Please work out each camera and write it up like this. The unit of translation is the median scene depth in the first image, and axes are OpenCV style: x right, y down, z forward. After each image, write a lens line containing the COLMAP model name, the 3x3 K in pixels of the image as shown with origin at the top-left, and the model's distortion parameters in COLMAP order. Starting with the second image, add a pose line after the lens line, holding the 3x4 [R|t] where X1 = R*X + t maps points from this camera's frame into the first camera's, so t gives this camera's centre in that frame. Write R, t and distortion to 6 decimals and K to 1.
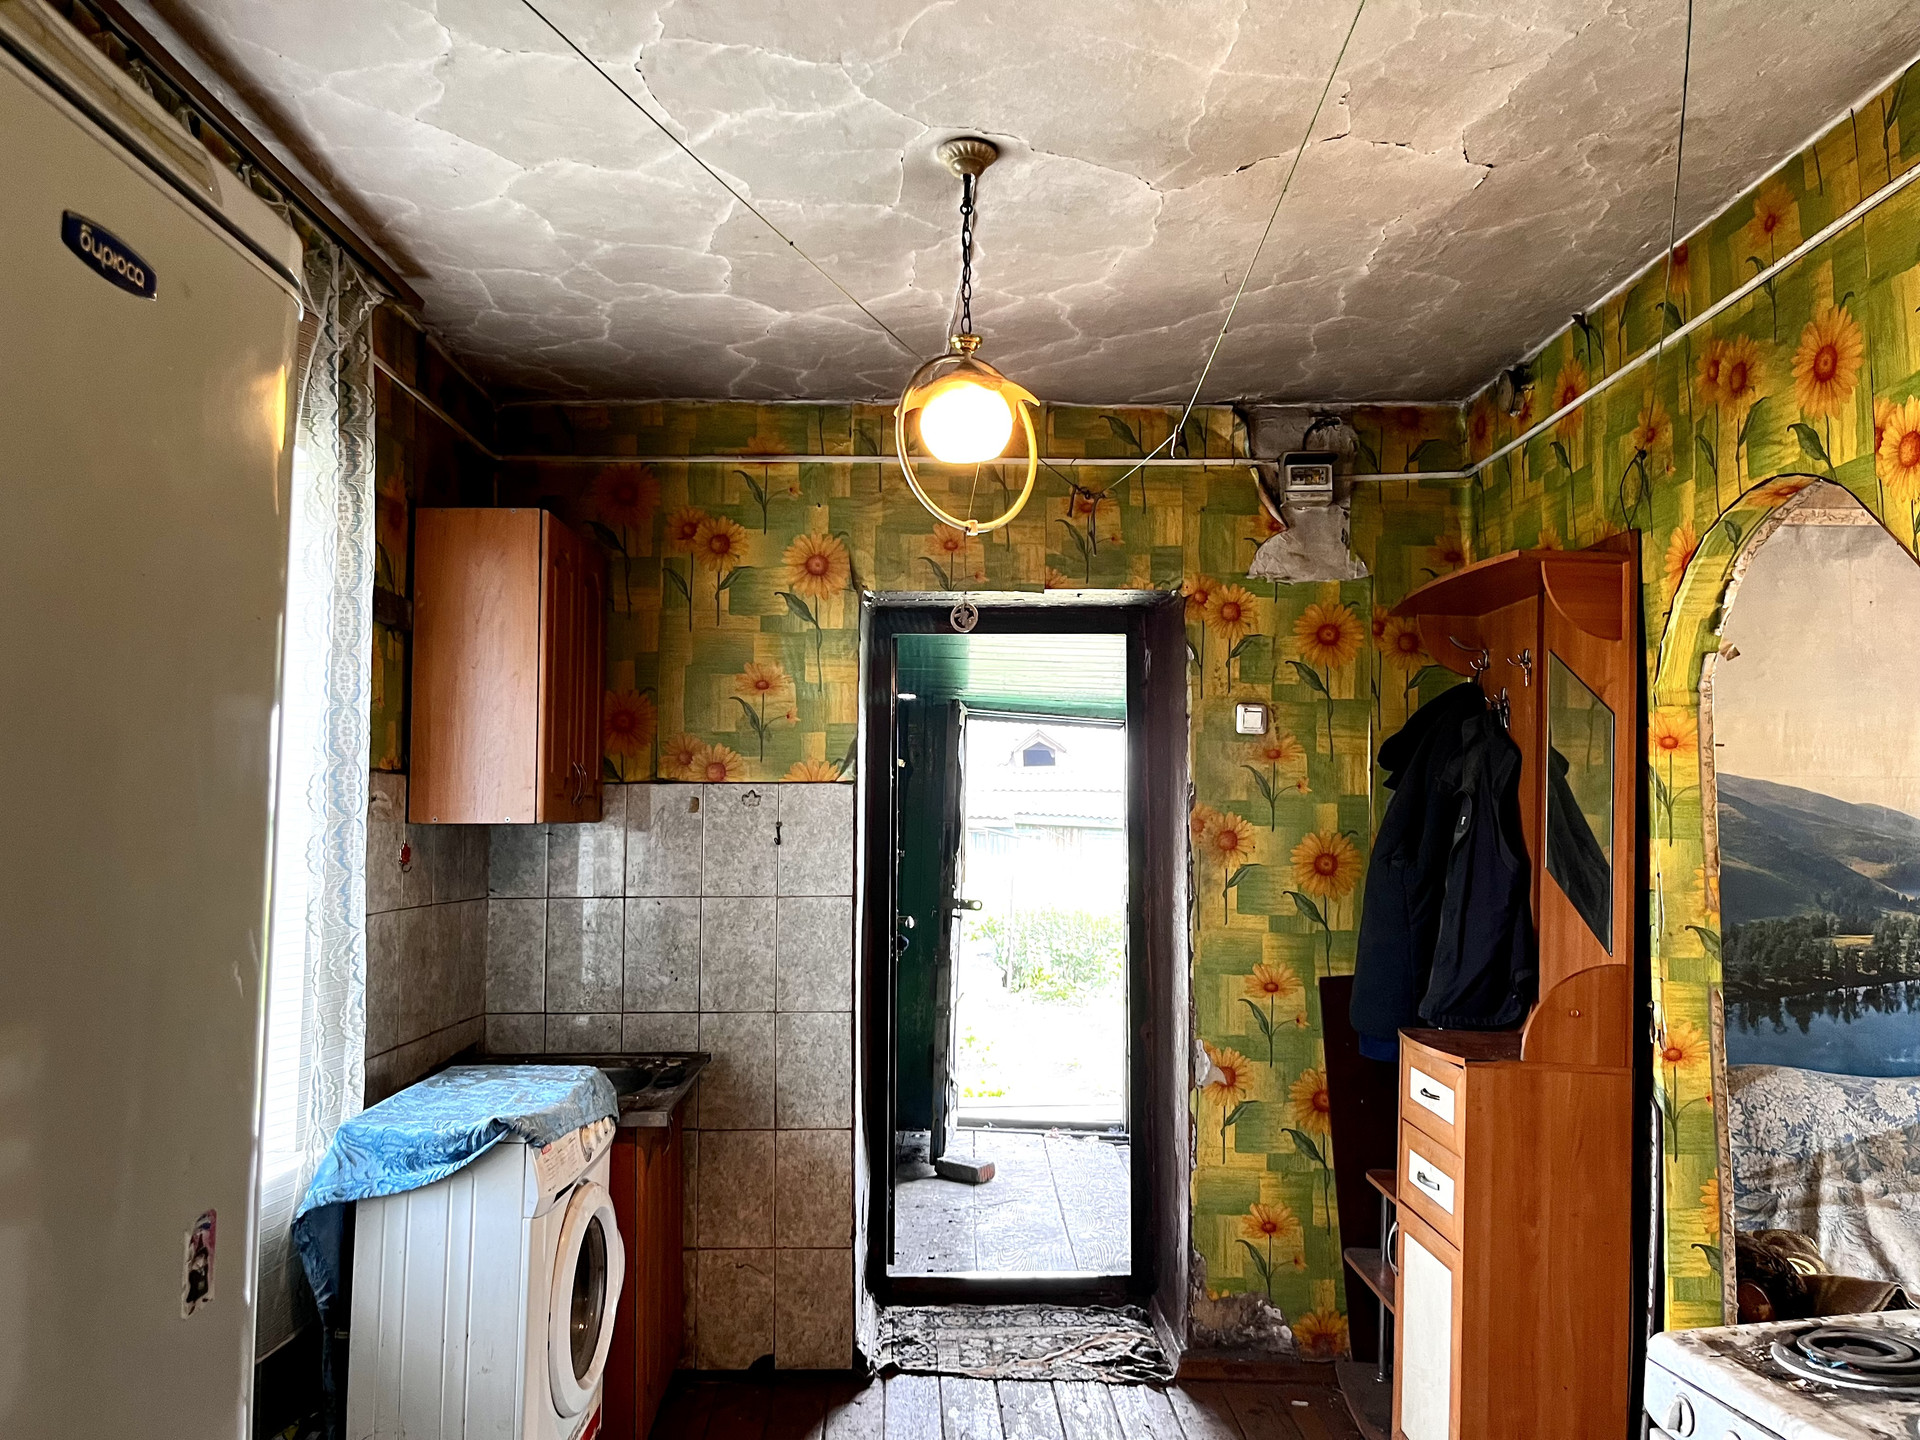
lens RADIAL K [[1453.4, 0, 953.4], [0, 1453.4, 731.5], [0, 0, 1]] dist [0.057537, -0.088857]
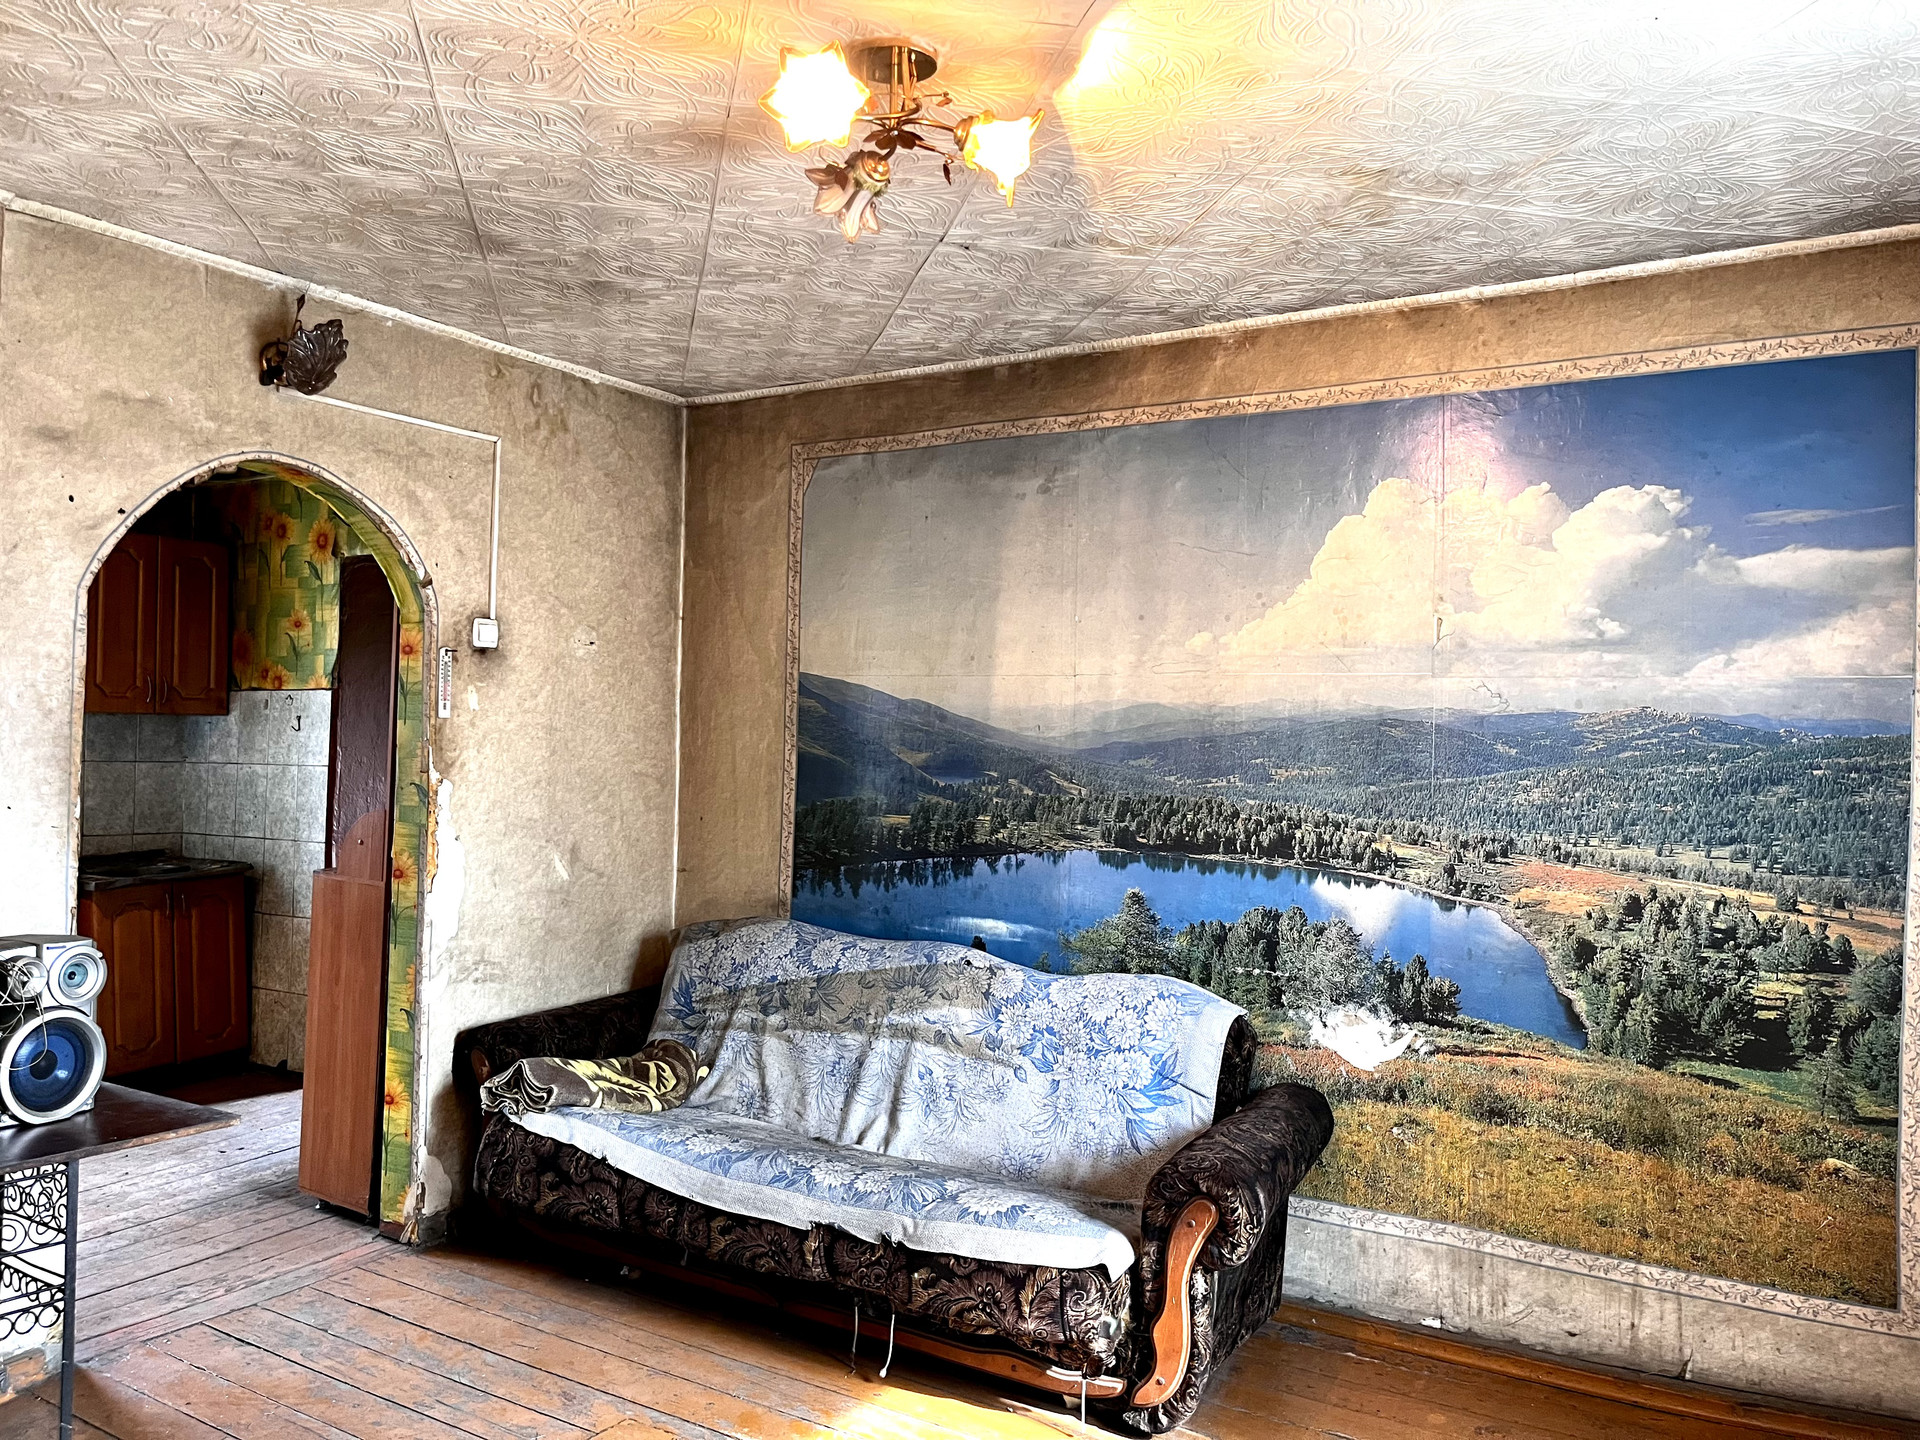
lens RADIAL K [[1453.4, 0, 965.5], [0, 1453.4, 708.0], [0, 0, 1]] dist [0.057537, -0.088857]
pose [[0.848221, -0.002400, -0.529637, 1.256069], [0.021838, 0.999298, 0.030446, 0.023609], [0.529192, -0.037391, 0.847678, 0.082845]]
